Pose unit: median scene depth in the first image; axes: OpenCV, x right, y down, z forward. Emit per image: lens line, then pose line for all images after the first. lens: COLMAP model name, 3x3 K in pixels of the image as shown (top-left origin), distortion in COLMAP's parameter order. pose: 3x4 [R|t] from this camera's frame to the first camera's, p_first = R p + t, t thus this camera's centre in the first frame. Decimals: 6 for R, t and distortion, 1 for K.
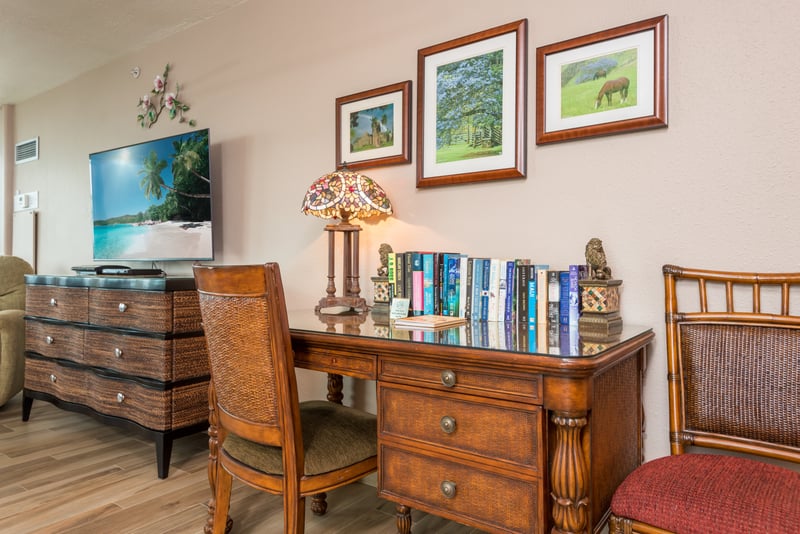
lens RADIAL K [[533.3, 0, 403.2], [0, 533.3, 264.6], [0, 0, 1]] dist [0.010703, -0.002476]
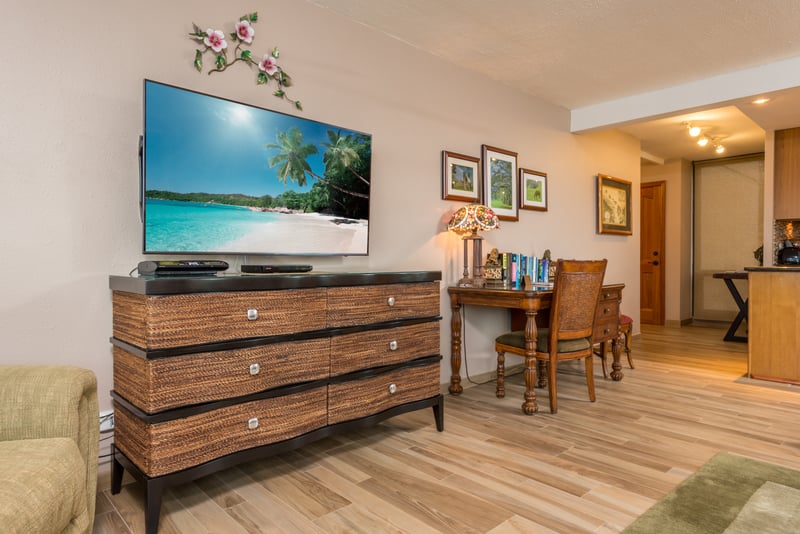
lens RADIAL K [[483.9, 0, 403.7], [0, 483.9, 270.8], [0, 0, 1]] dist [0.006848, -0.000971]
pose [[0.186756, -0.029725, 0.981957, -1.346198], [-0.003639, 0.999514, 0.030949, -0.008092], [-0.982400, -0.009354, 0.186557, 0.753185]]
